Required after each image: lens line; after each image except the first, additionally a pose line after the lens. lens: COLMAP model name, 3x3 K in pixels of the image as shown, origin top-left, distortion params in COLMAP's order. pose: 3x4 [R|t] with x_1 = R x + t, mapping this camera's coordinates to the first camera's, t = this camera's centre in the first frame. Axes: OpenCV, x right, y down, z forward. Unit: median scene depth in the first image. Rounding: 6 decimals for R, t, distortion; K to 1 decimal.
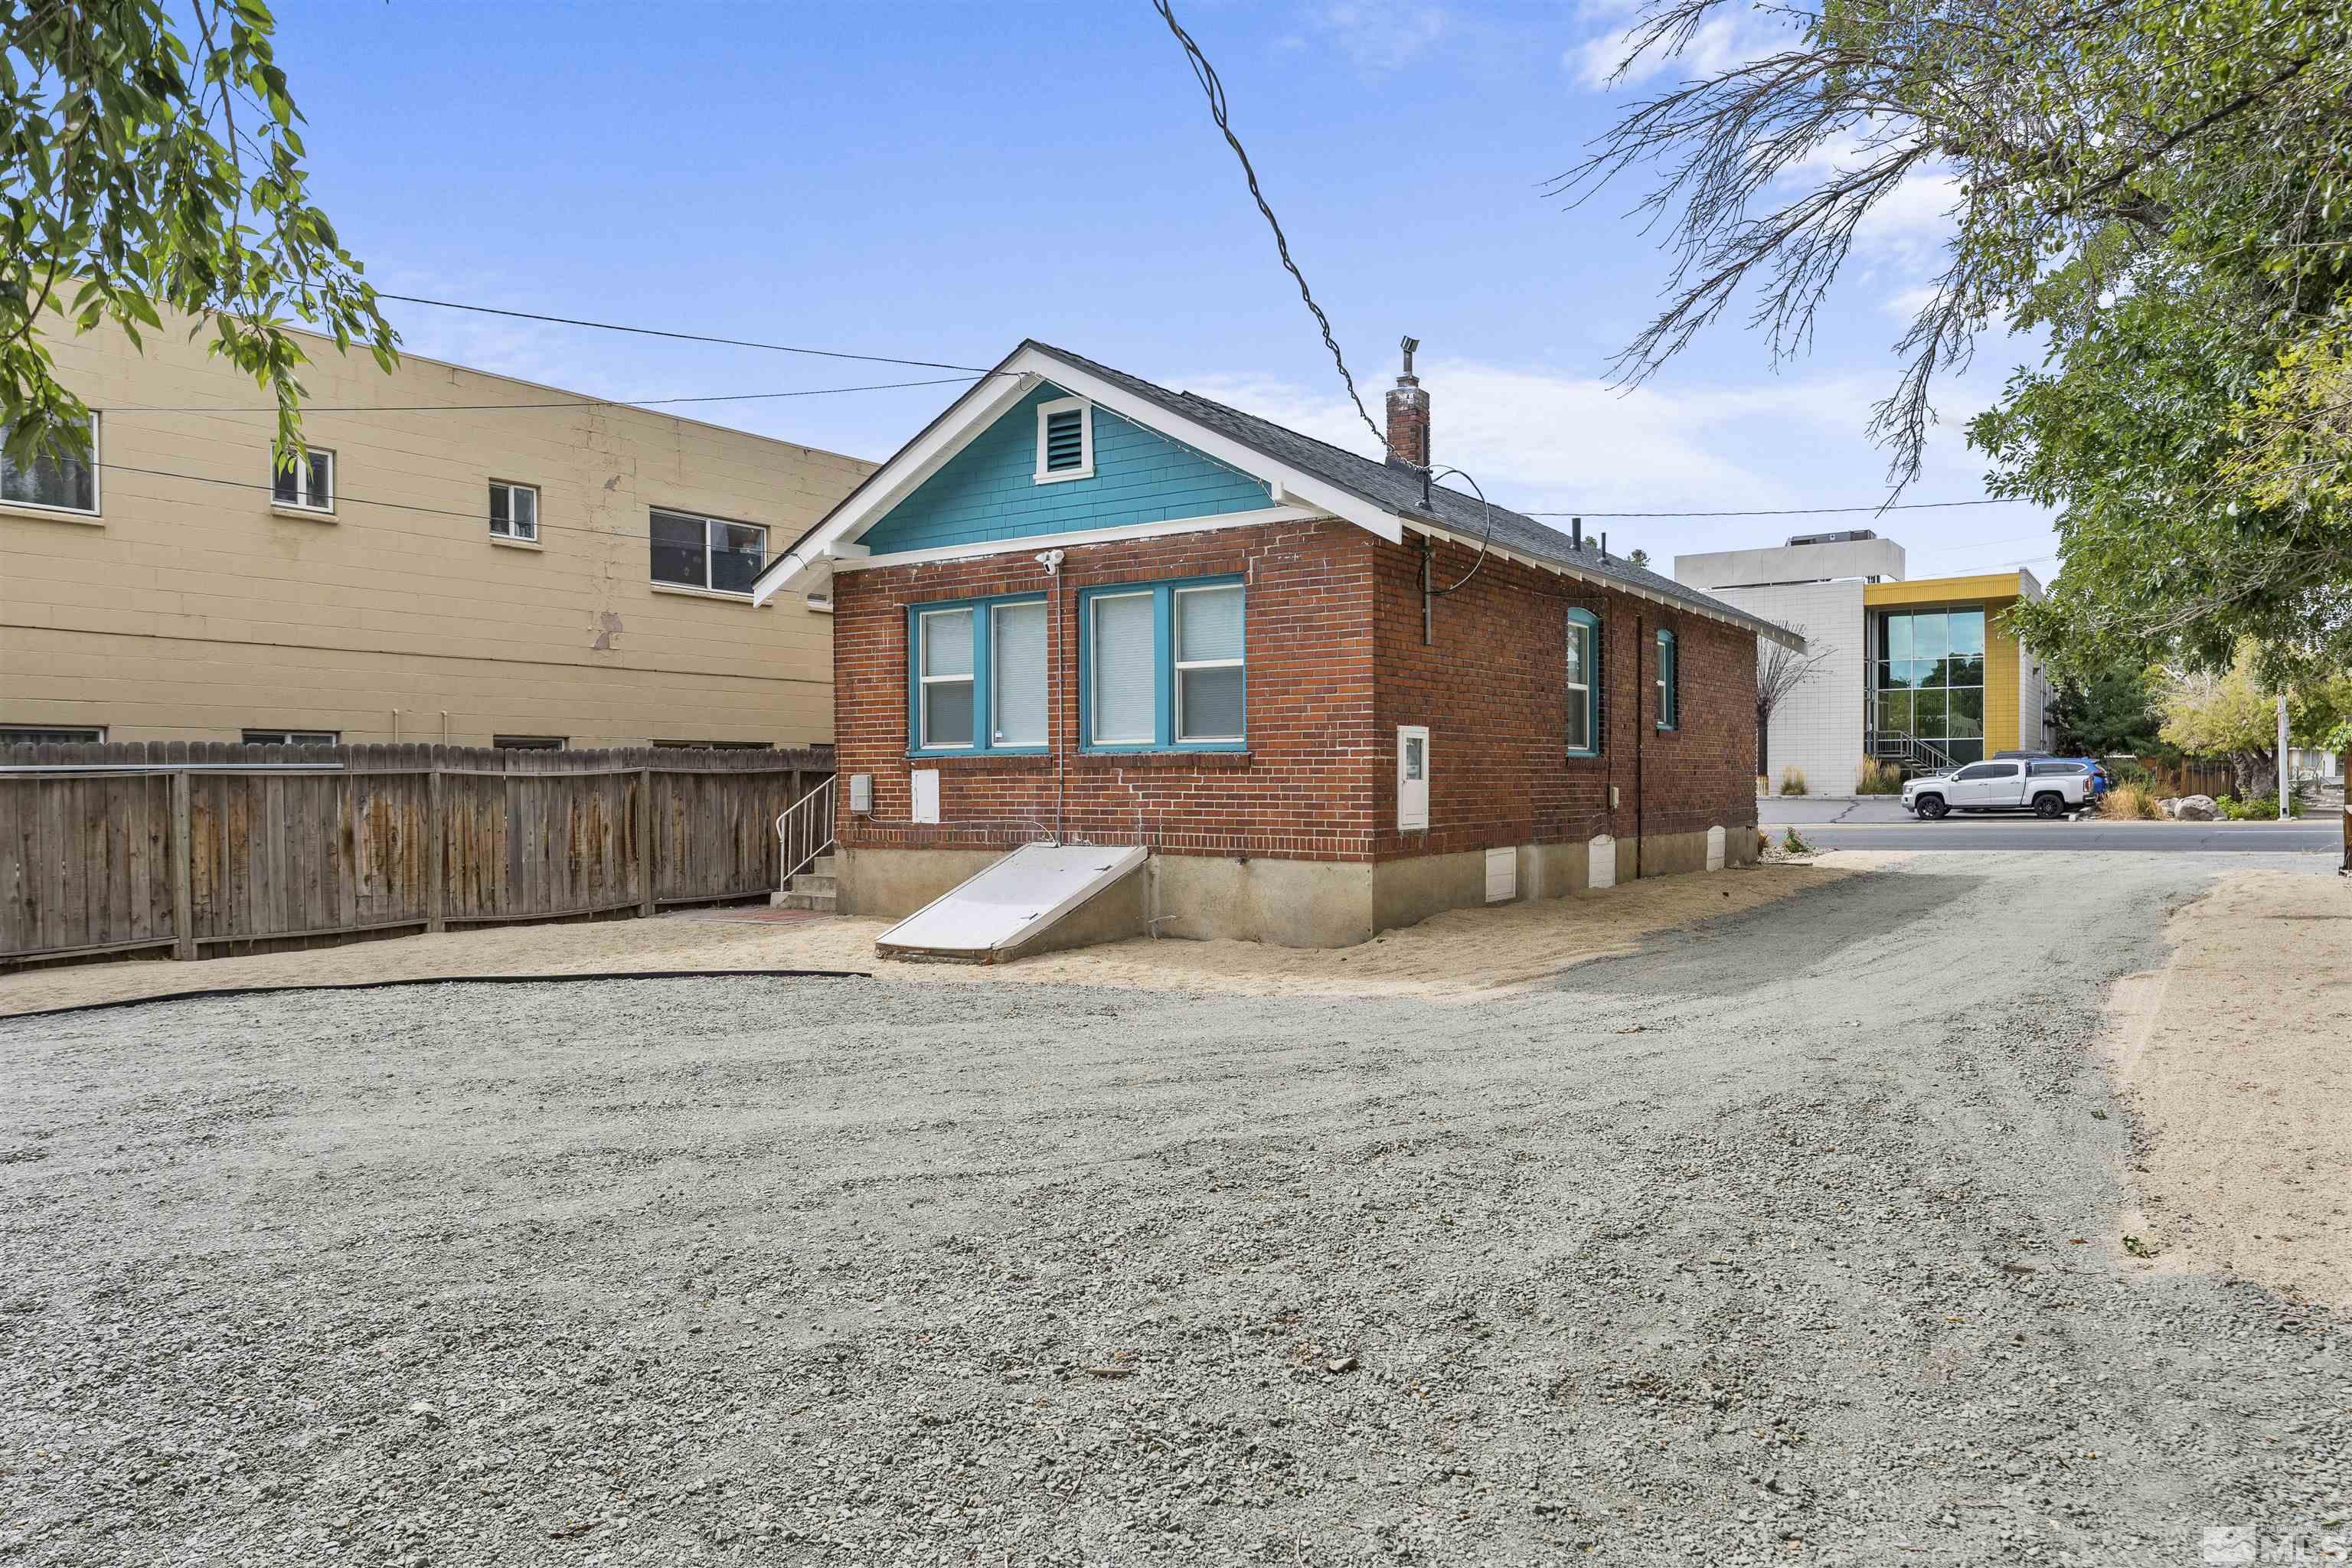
lens RADIAL K [[1657.7, 0, 1186.1], [0, 1657.7, 789.4], [0, 0, 1]] dist [0.002333, -0.002359]
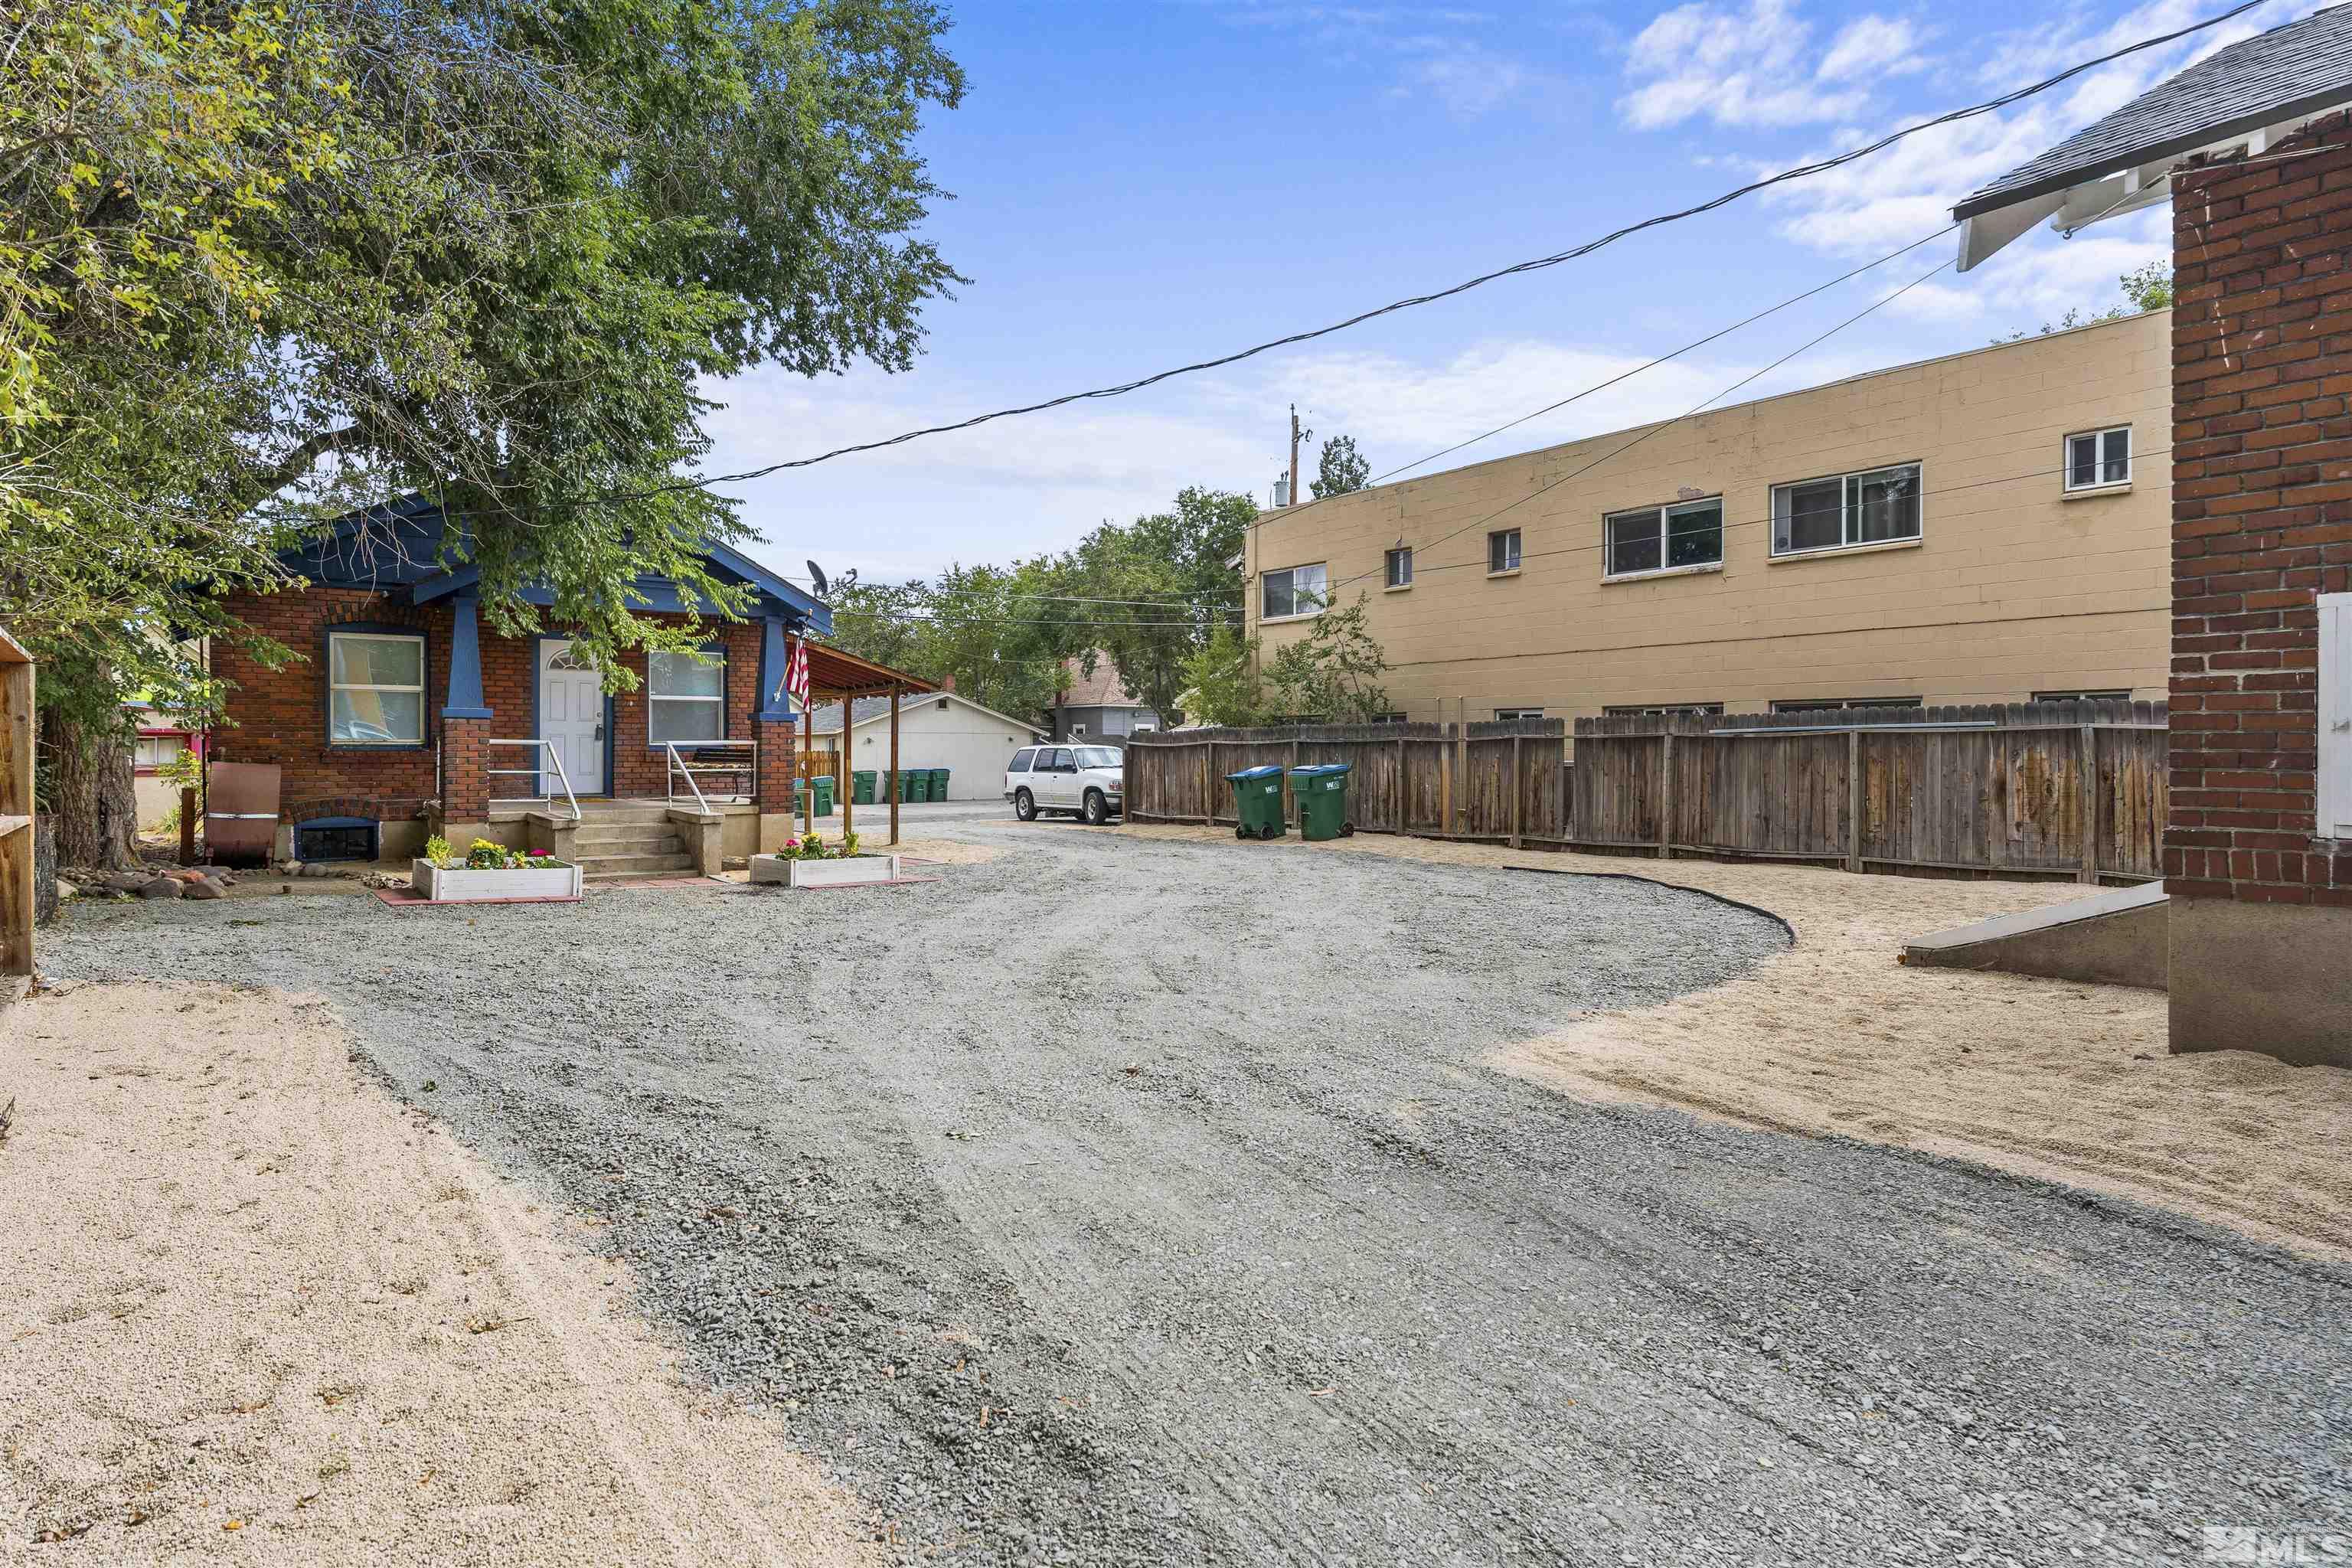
lens RADIAL K [[1264.1, 0, 1177.8], [0, 1264.1, 767.7], [0, 0, 1]] dist [-0.000576, 0.000335]
pose [[-0.333261, 0.022506, -0.942566, 0.492875], [0.003815, 0.999739, 0.022522, -0.005406], [0.942827, 0.003910, -0.333260, 0.767461]]
